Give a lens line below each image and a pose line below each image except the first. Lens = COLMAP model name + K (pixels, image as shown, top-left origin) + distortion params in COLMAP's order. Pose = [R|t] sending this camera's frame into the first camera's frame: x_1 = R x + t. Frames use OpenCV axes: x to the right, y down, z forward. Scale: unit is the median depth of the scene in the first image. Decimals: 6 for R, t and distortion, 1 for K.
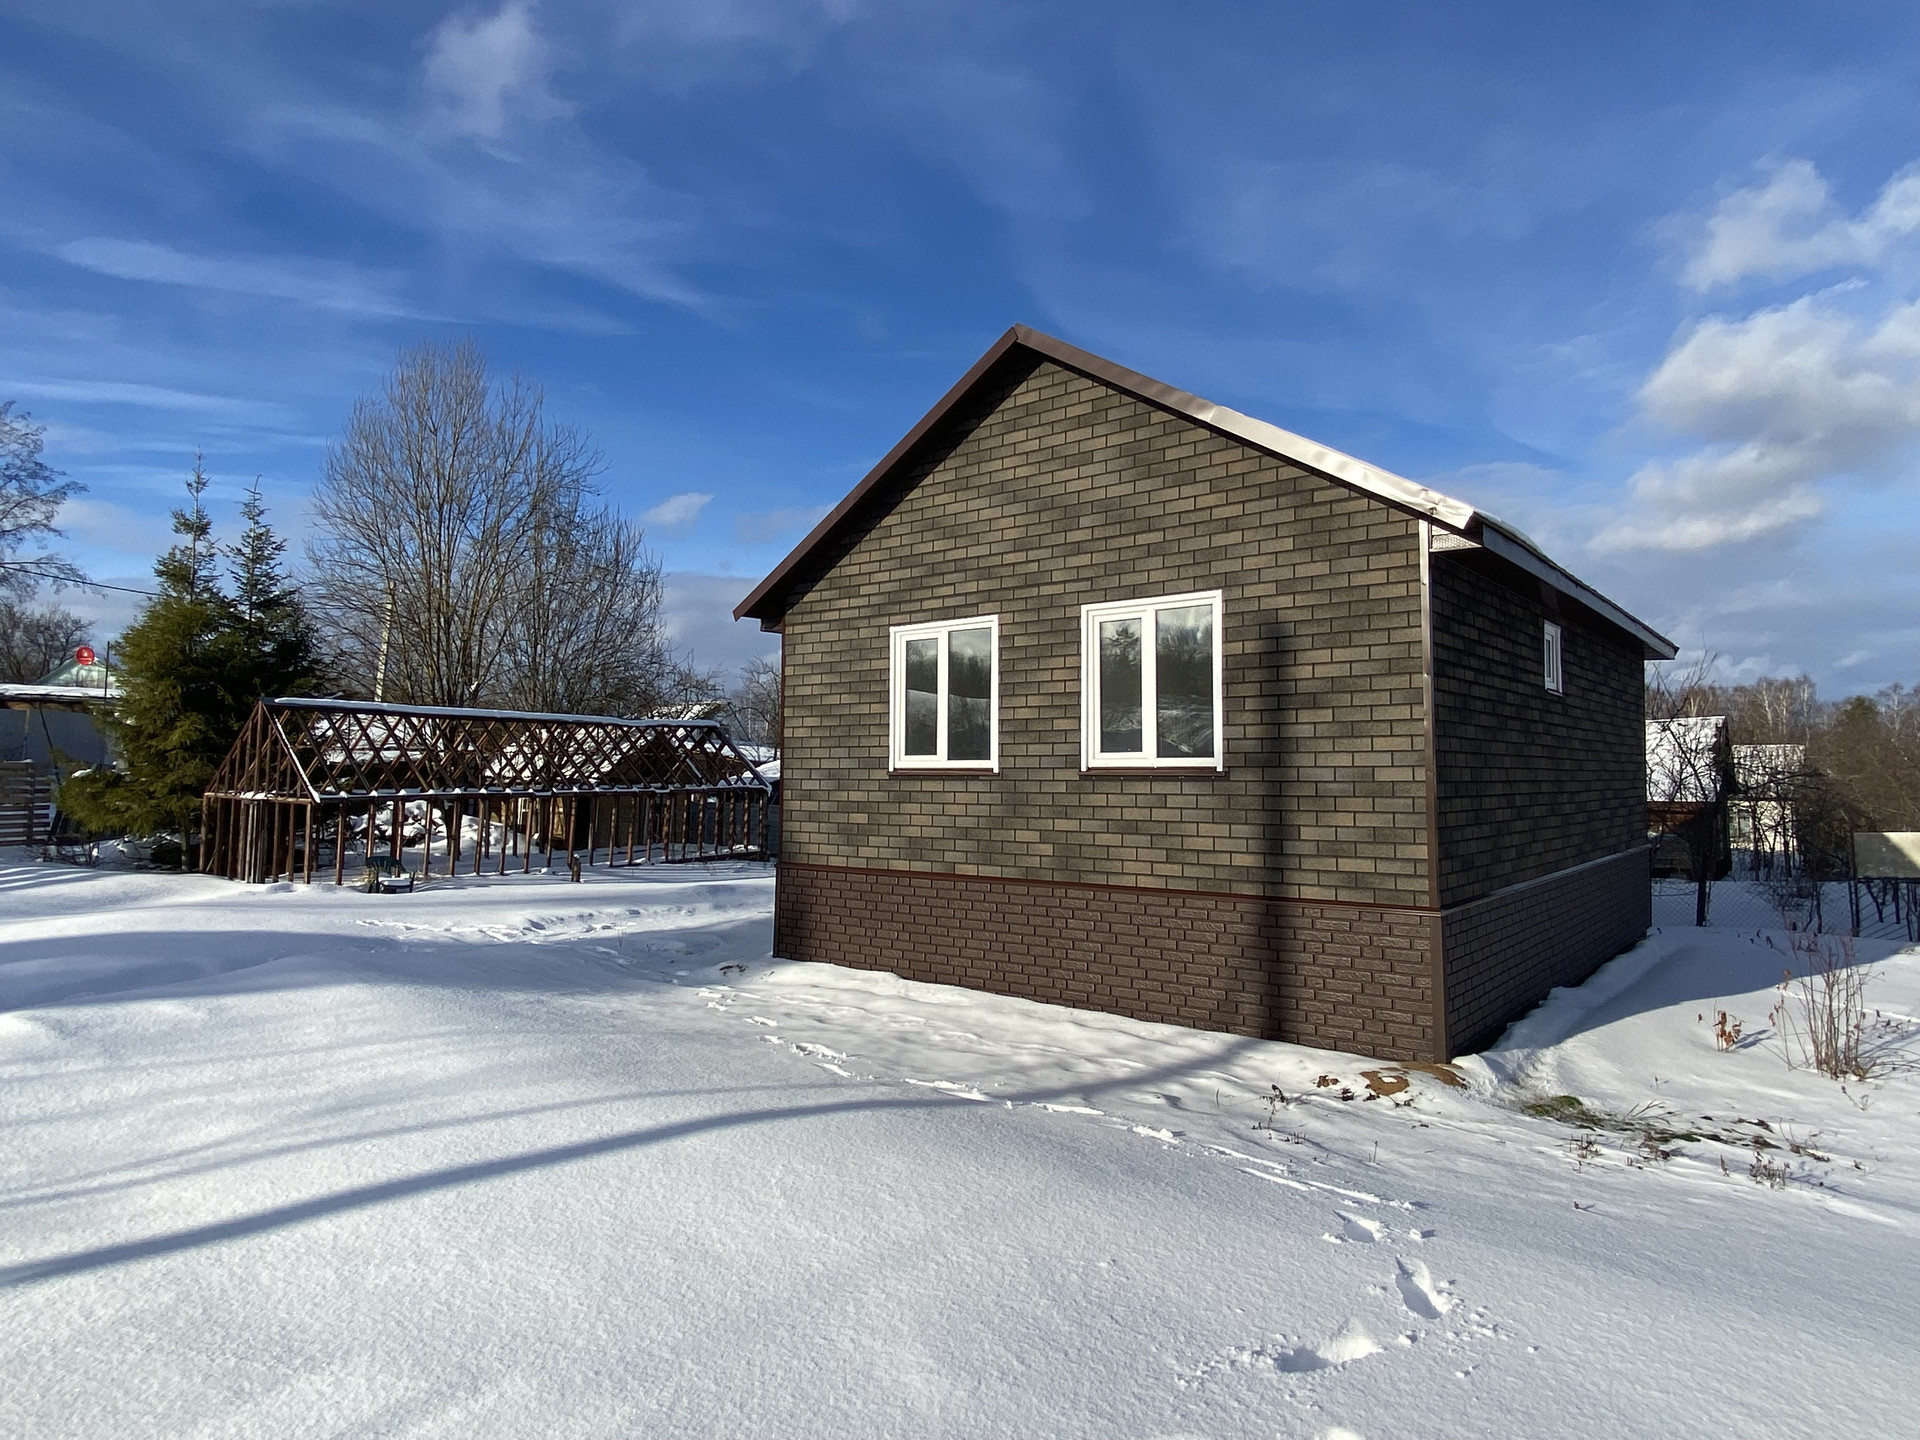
lens RADIAL K [[1142.5, 0, 946.6], [0, 1142.5, 718.2], [0, 0, 1]] dist [0.120713, -0.168966]
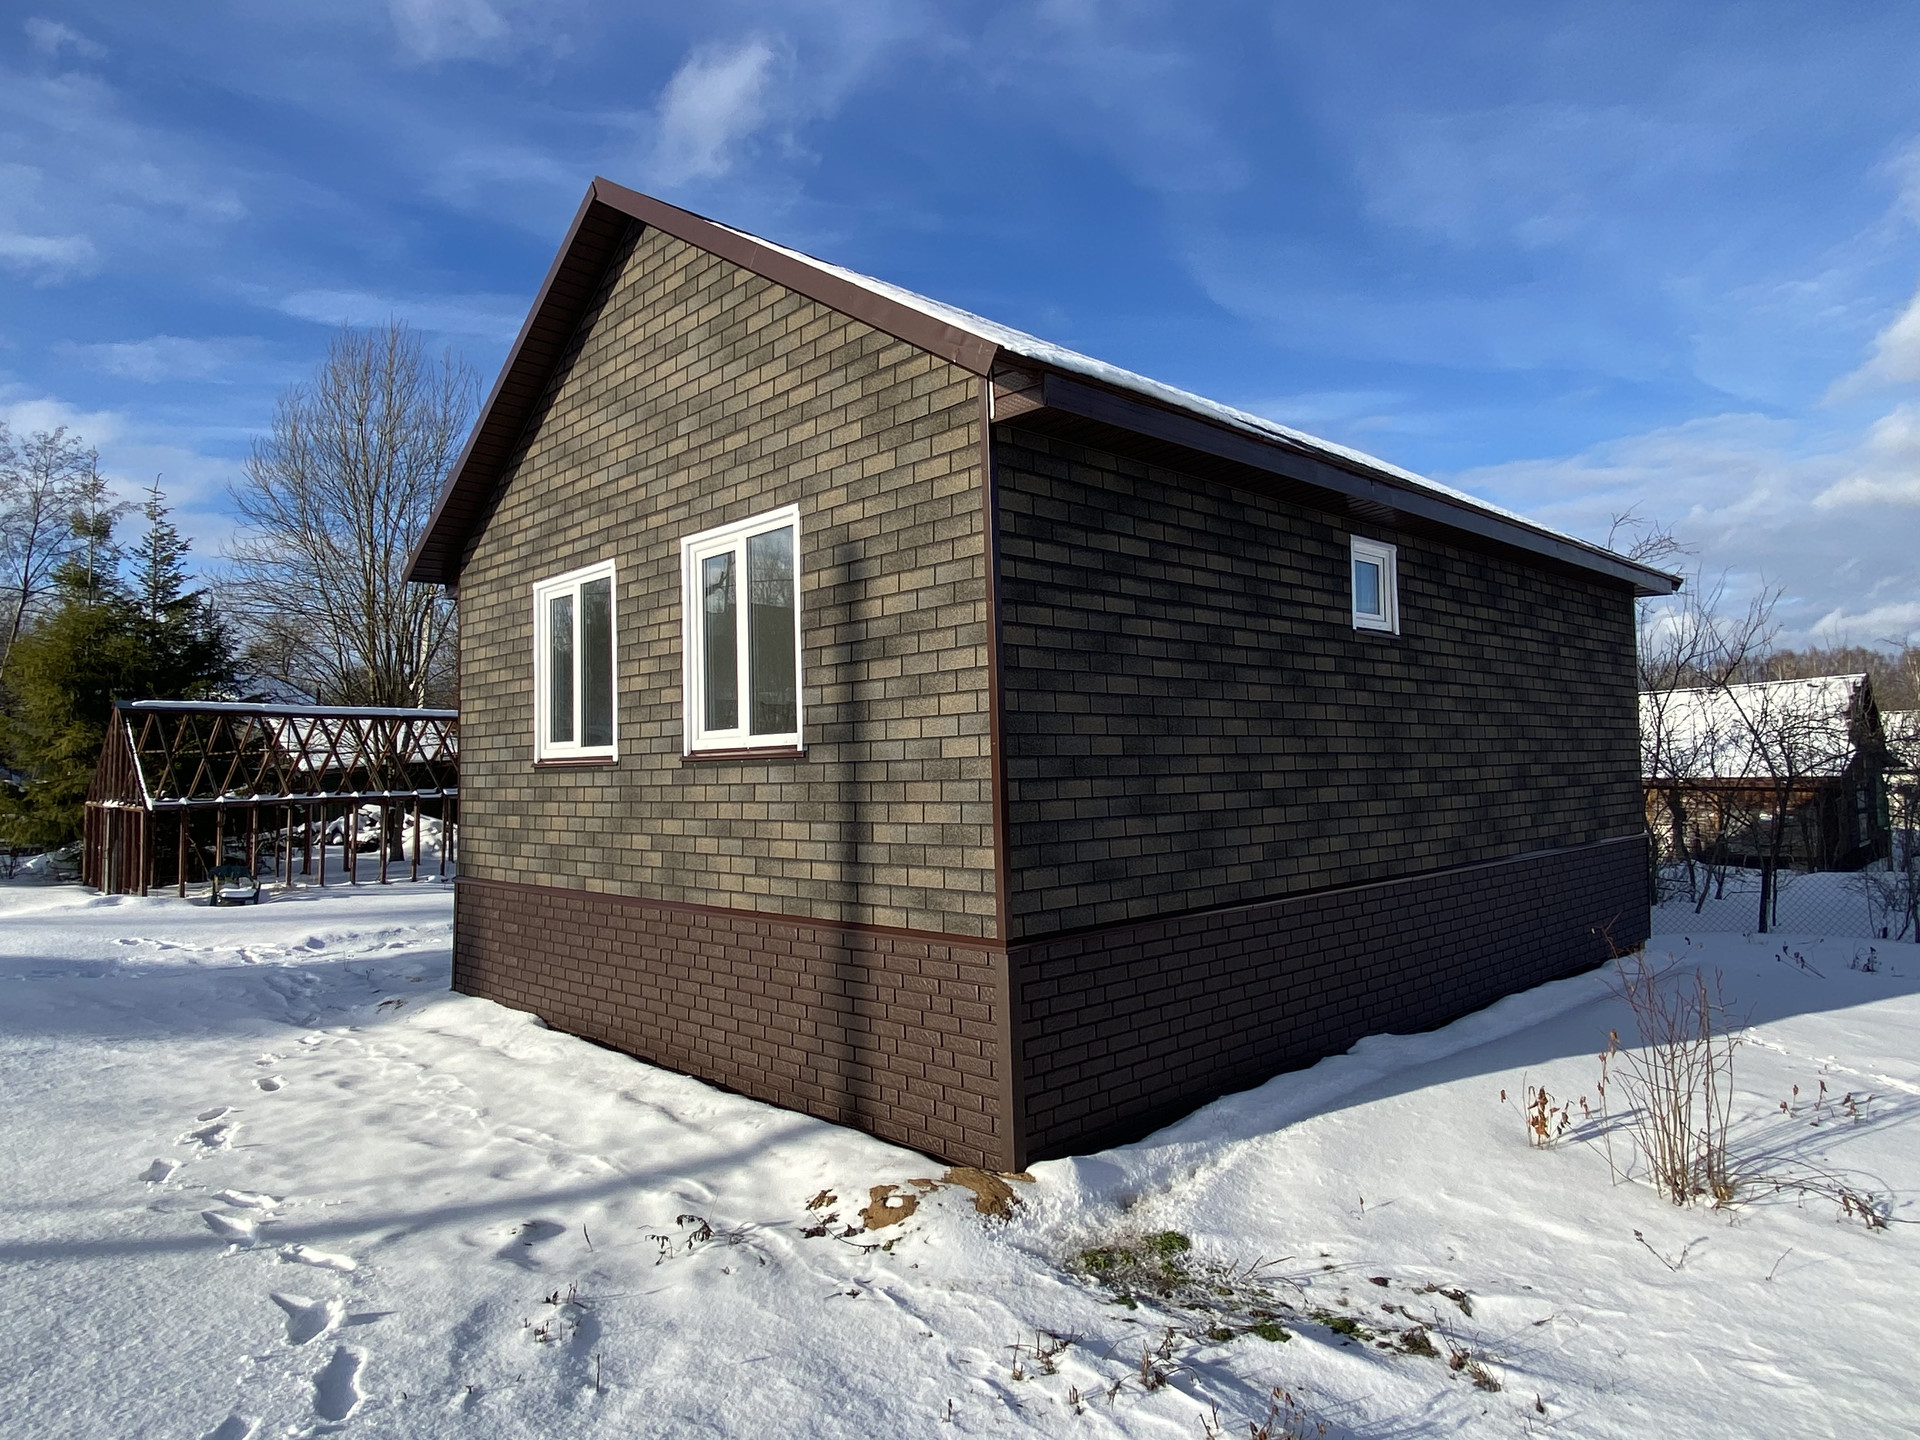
lens RADIAL K [[1142.5, 0, 946.6], [0, 1142.5, 718.2], [0, 0, 1]] dist [0.120713, -0.168966]
pose [[0.990564, -0.028606, -0.134032, 0.382405], [0.029376, 0.999561, 0.003770, 0.022640], [0.133865, -0.007672, 0.990970, 0.258488]]
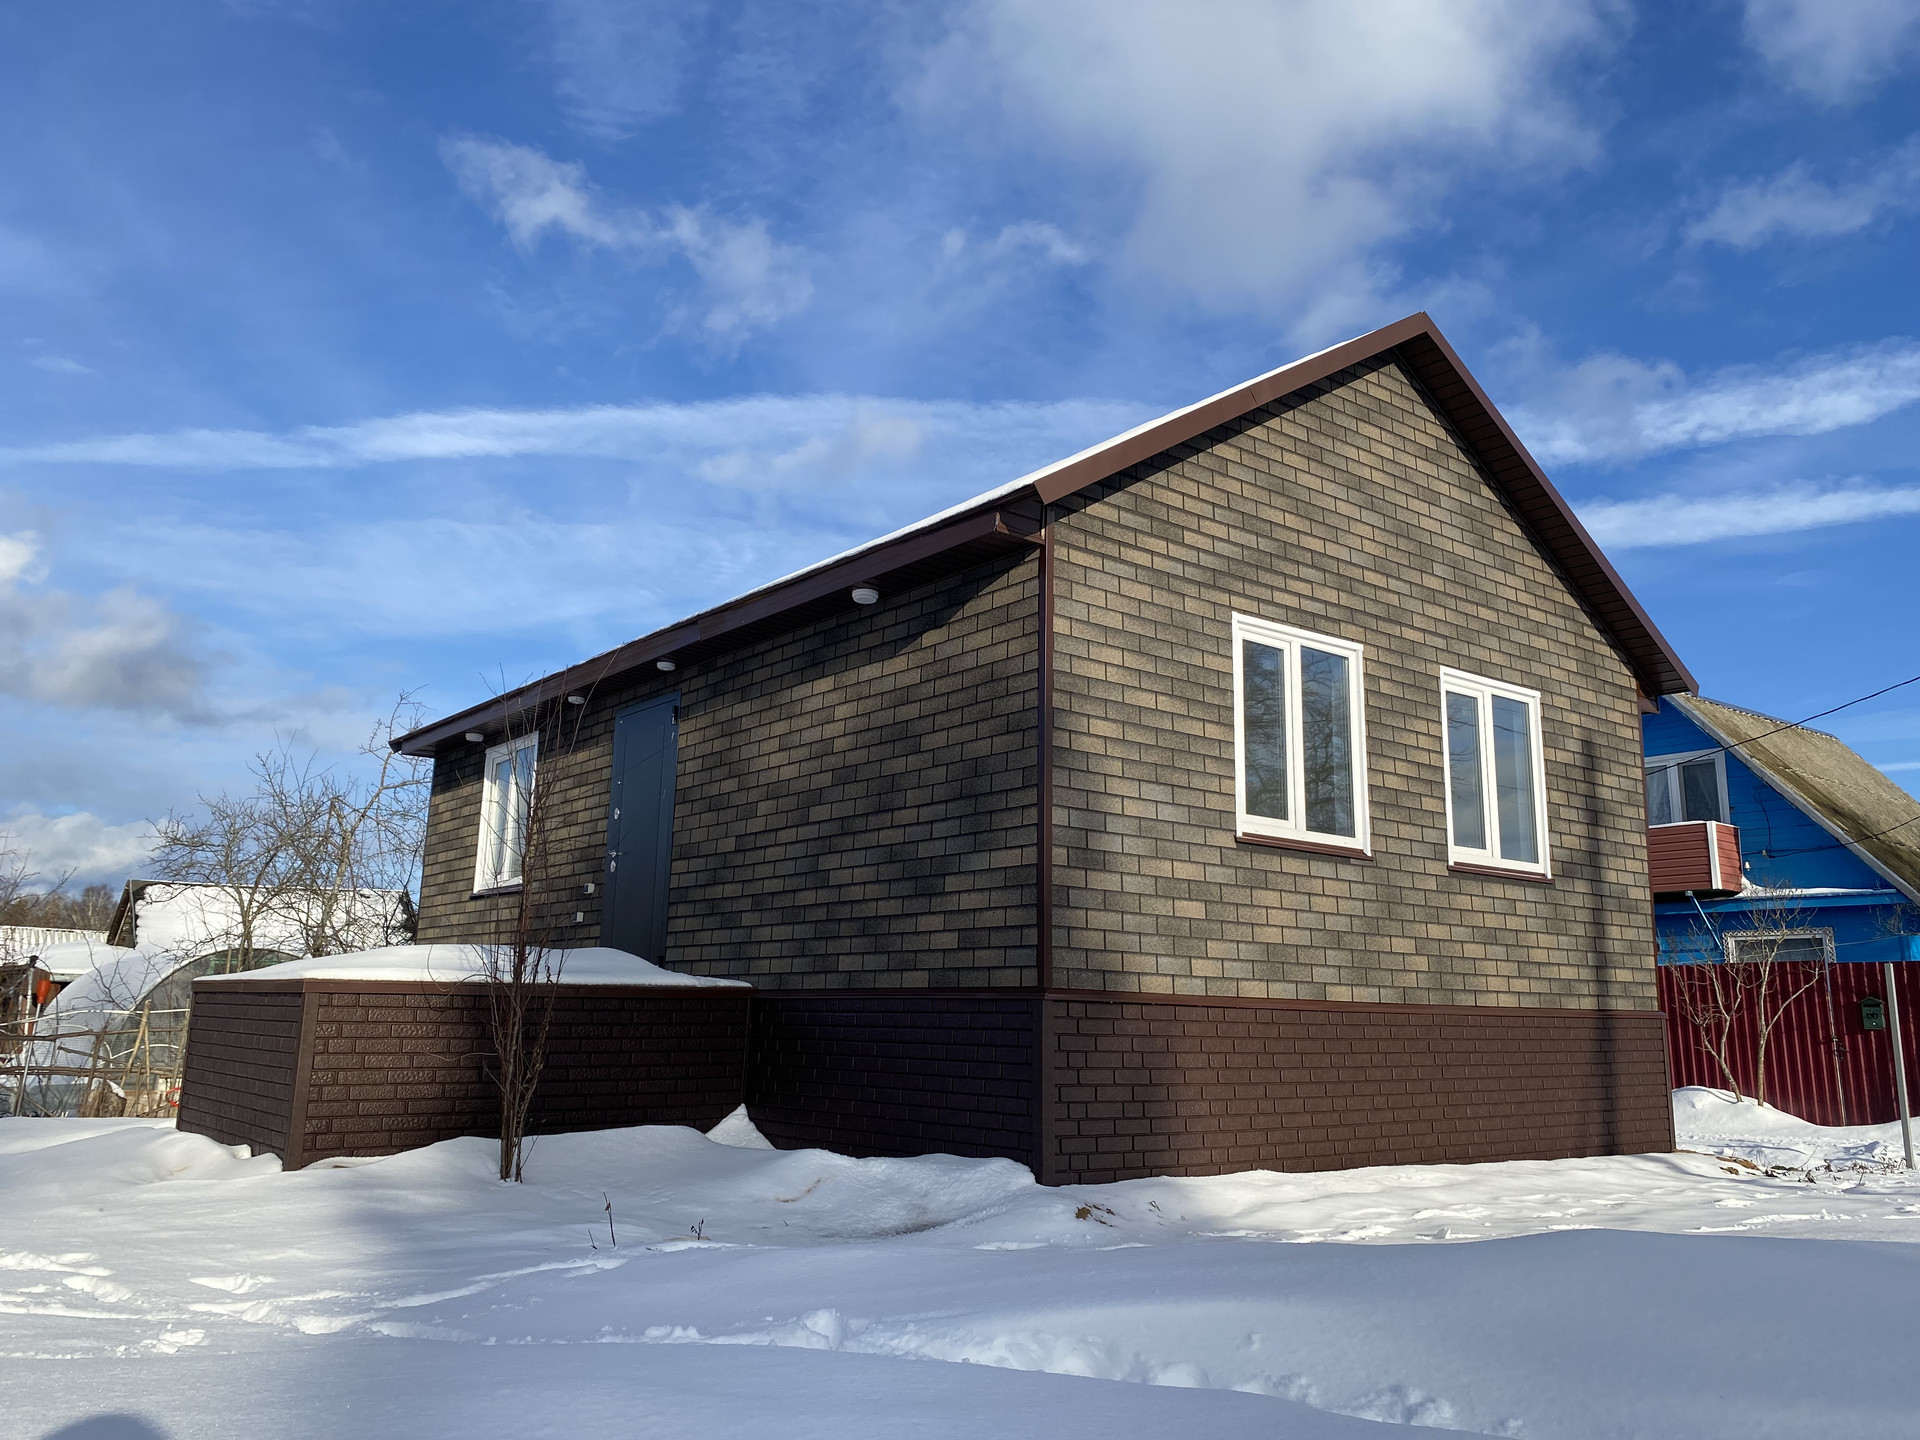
lens RADIAL K [[1448.4, 0, 956.8], [0, 1448.4, 709.0], [0, 0, 1]] dist [0.169420, -0.467042]
pose [[0.226630, 0.204090, 0.952358, -0.943112], [-0.066383, 0.978763, -0.193951, 0.157760], [-0.971716, -0.019266, 0.235365, 1.063922]]
